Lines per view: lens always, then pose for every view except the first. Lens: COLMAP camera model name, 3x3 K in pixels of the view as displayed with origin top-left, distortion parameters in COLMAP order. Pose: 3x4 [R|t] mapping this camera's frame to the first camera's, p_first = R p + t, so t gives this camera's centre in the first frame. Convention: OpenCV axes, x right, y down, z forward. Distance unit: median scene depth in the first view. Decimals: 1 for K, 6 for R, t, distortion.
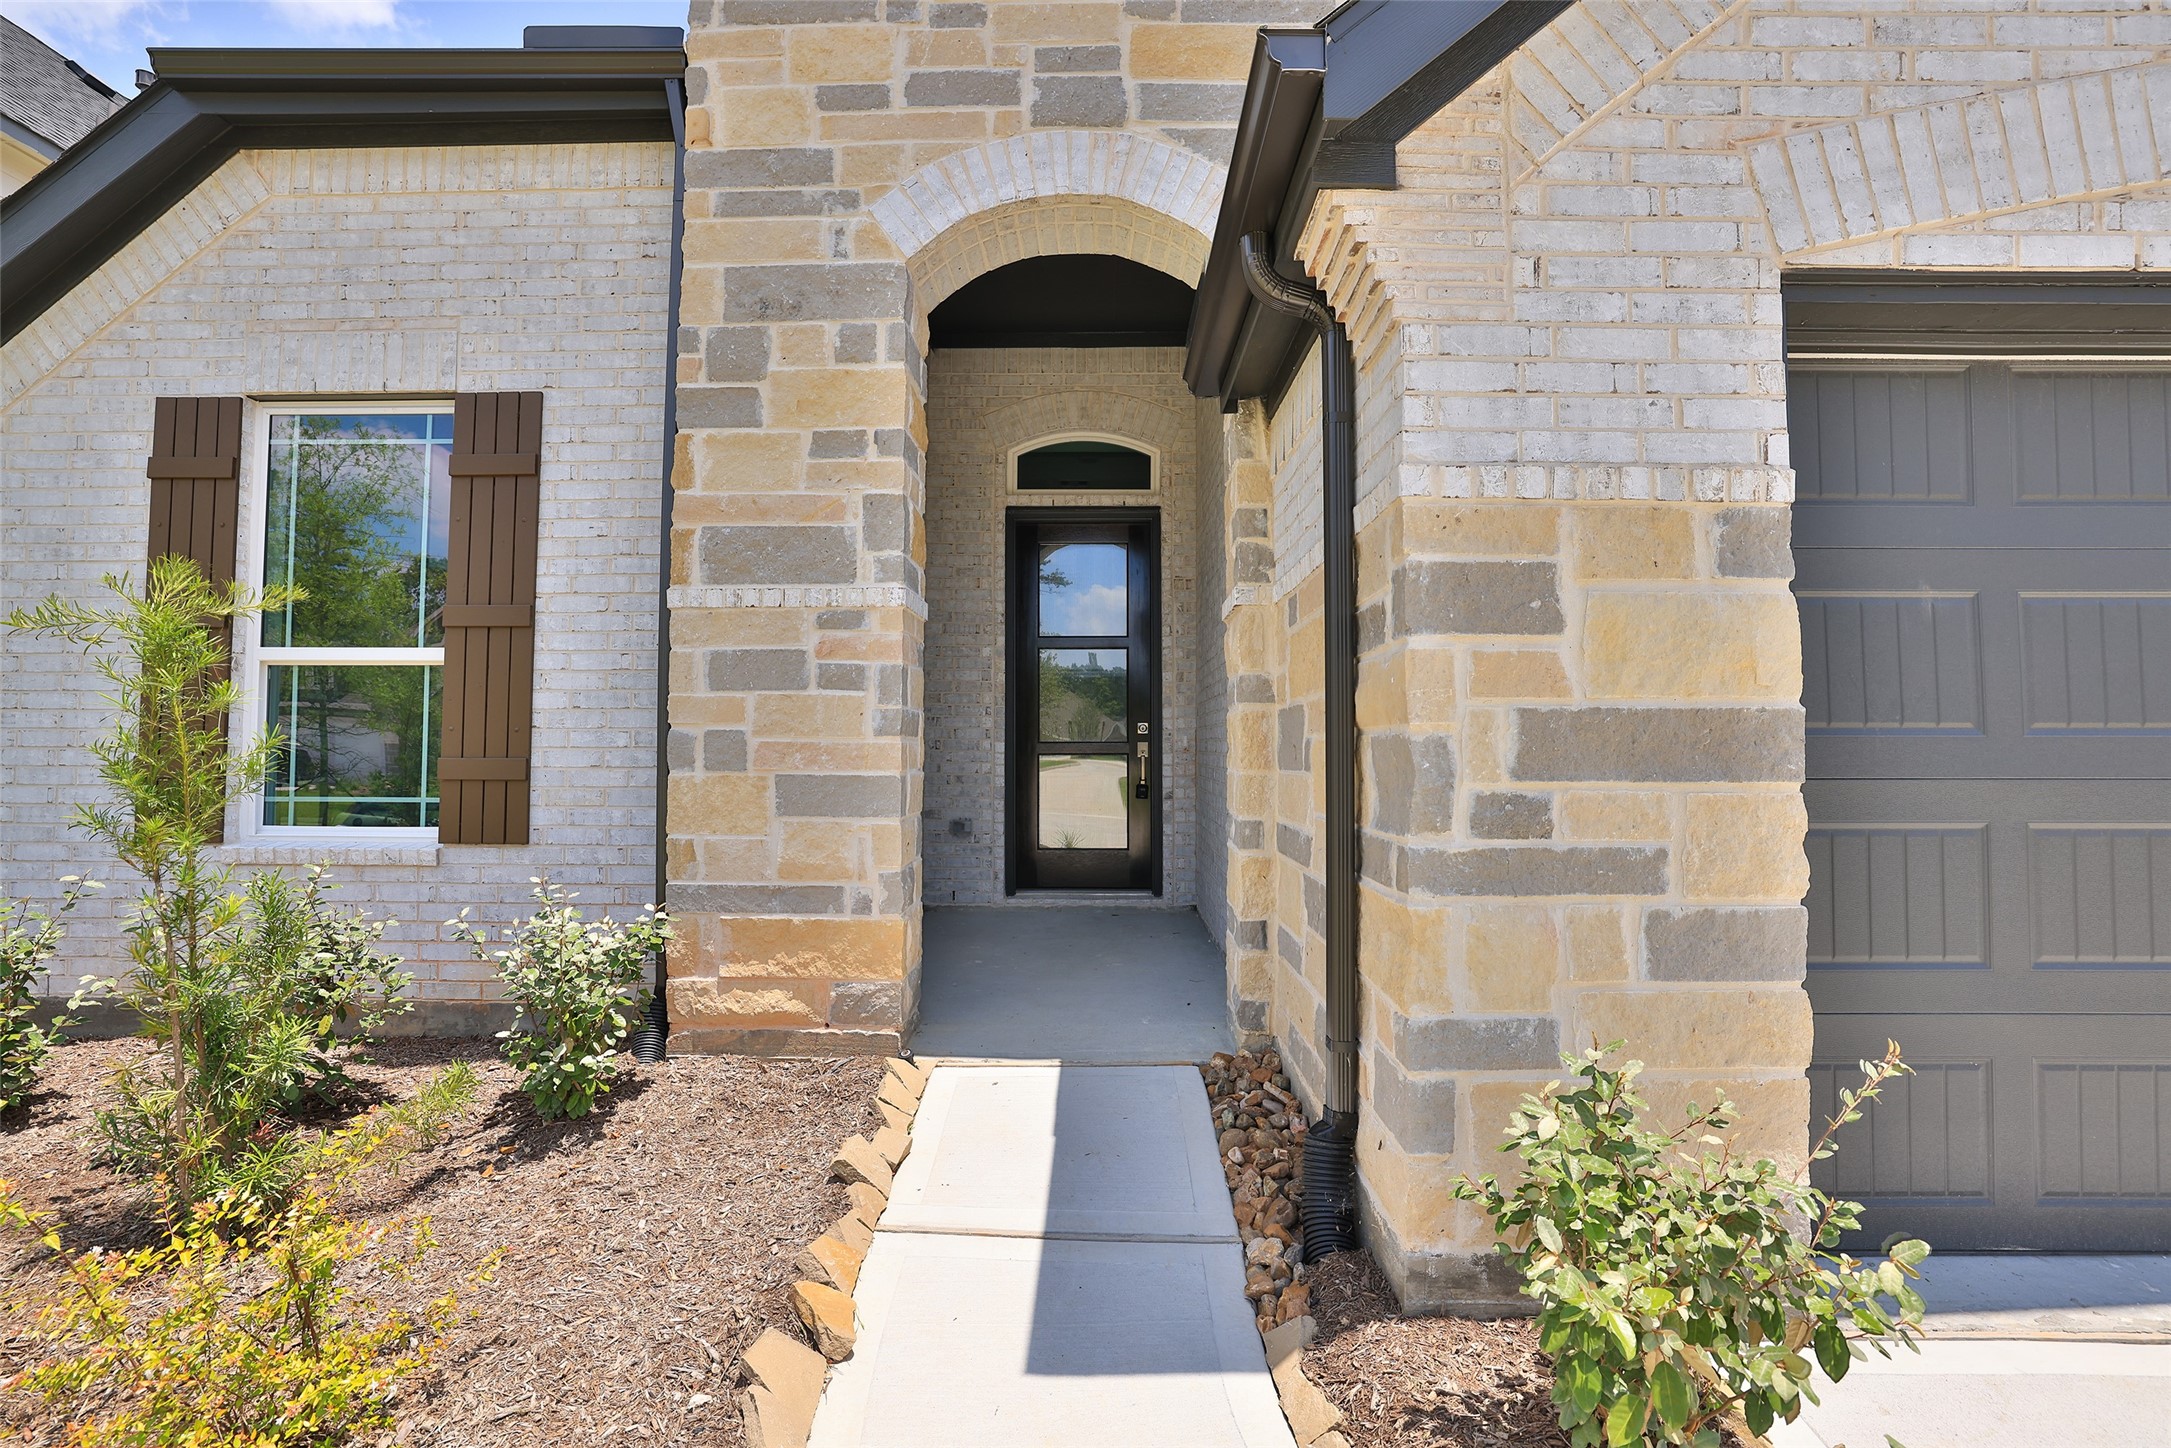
lens RADIAL K [[916.7, 0, 1085.5], [0, 916.7, 714.0], [0, 0, 1]] dist [0.001324, -0.000176]
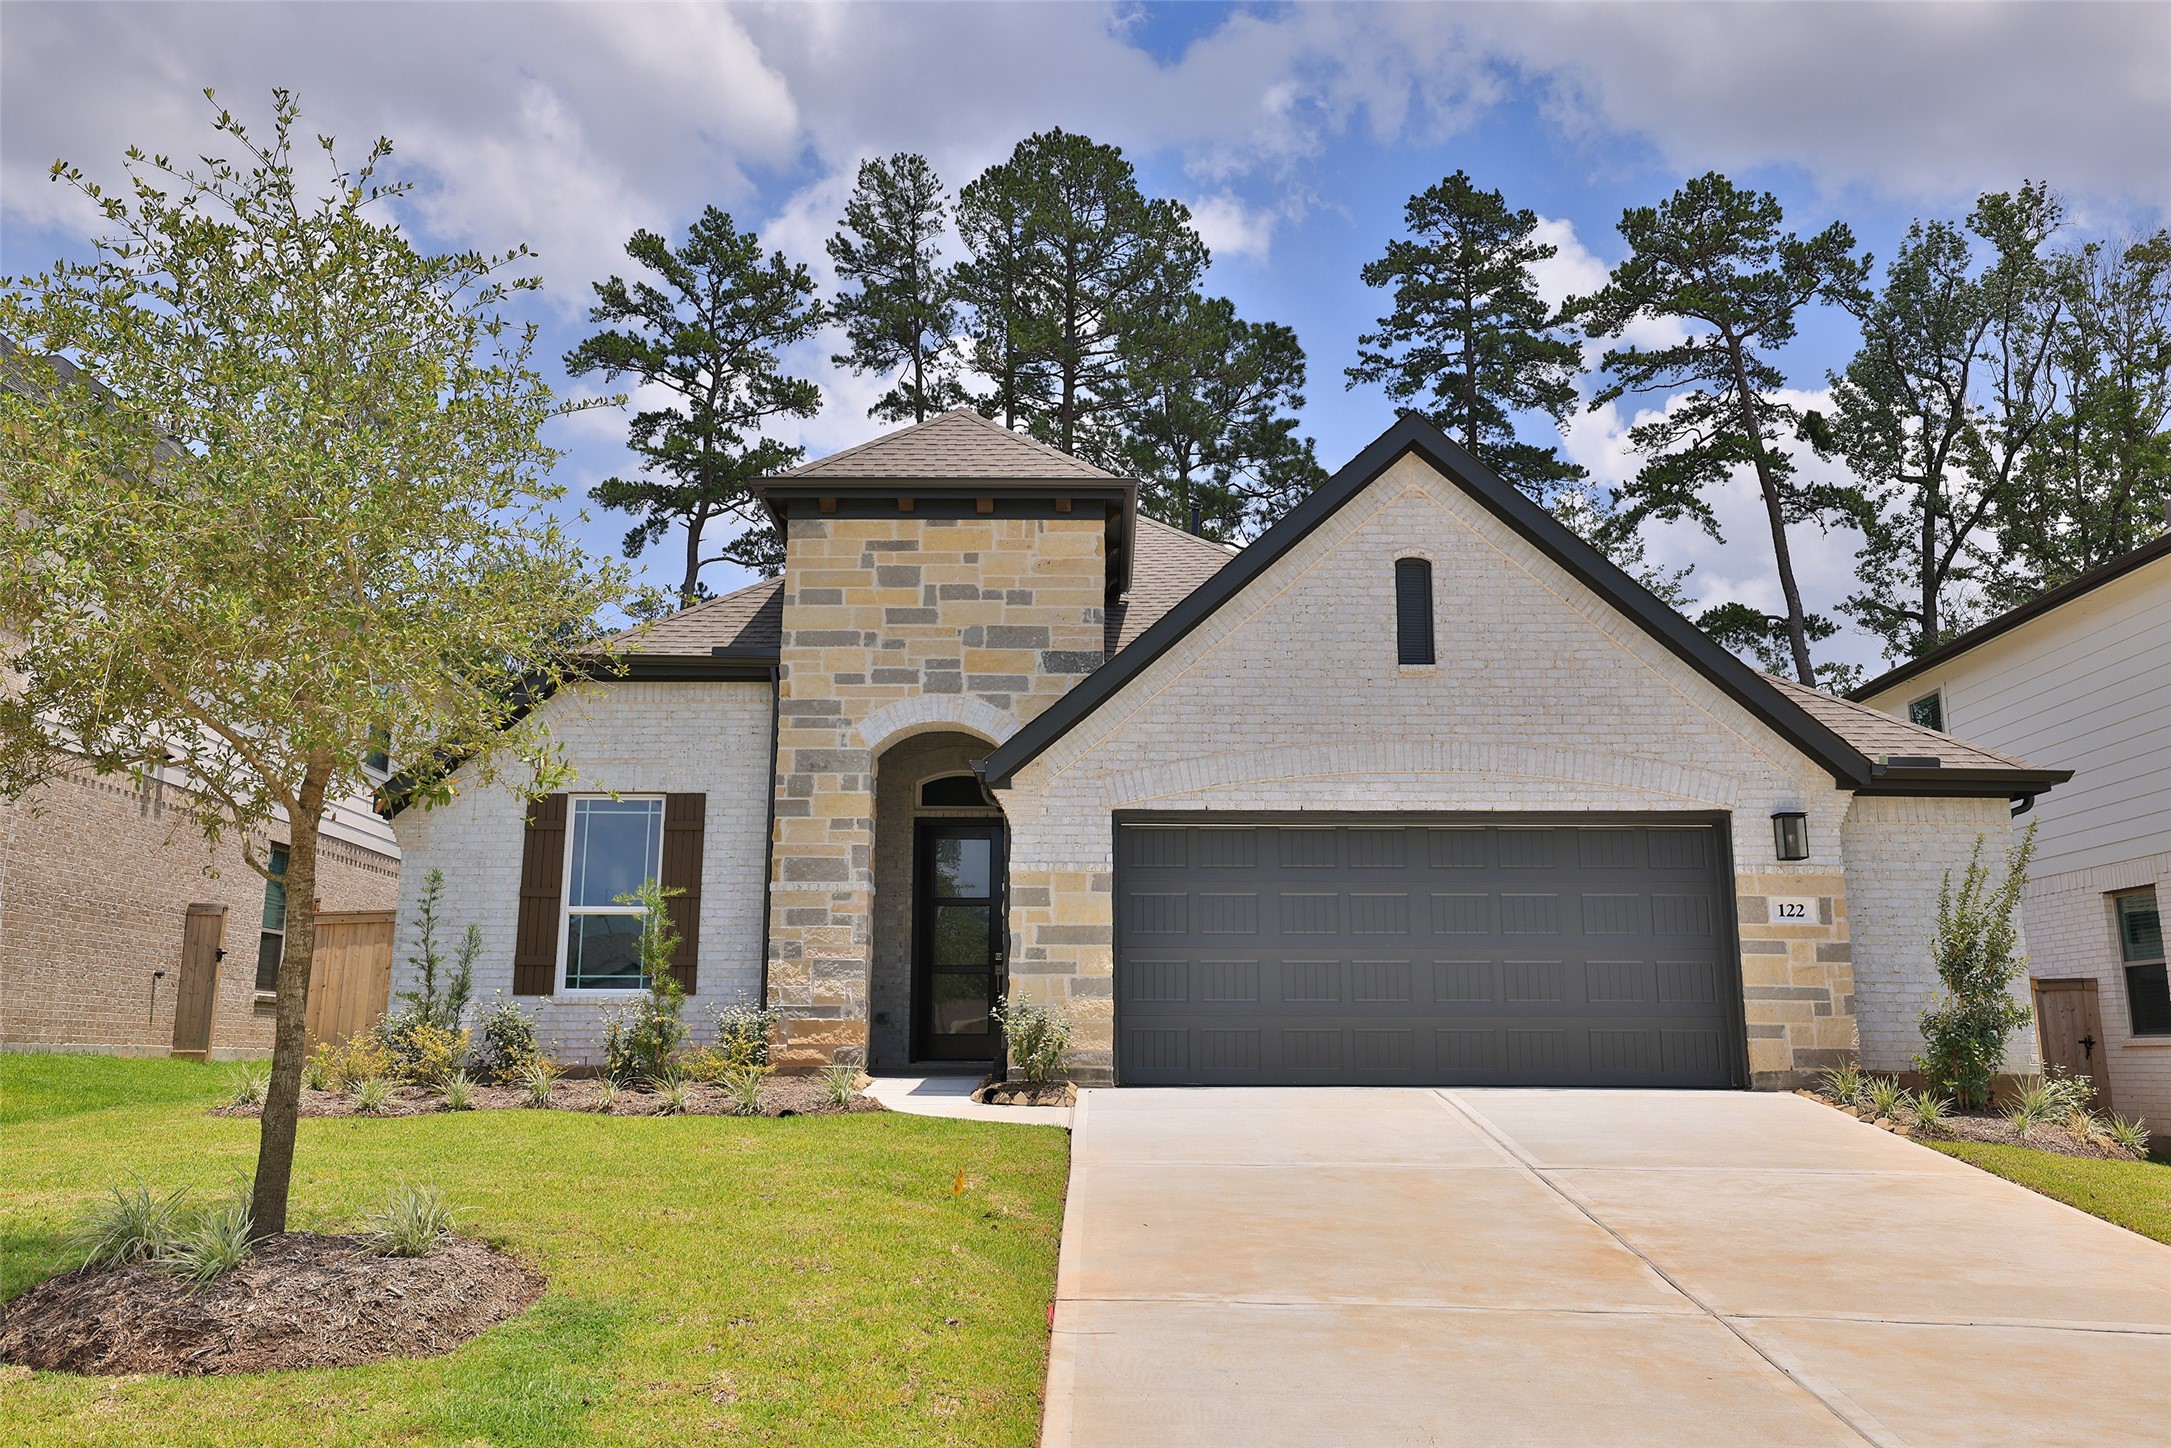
lens RADIAL K [[1725.7, 0, 1085.5], [0, 1725.7, 724.0], [0, 0, 1]] dist [-0.011298, -0.002934]
pose [[1.000000, 0.000204, 0.000789, 0.370458], [-0.000071, 0.986300, -0.164961, 0.198434], [-0.000812, 0.164961, 0.986300, -3.524943]]
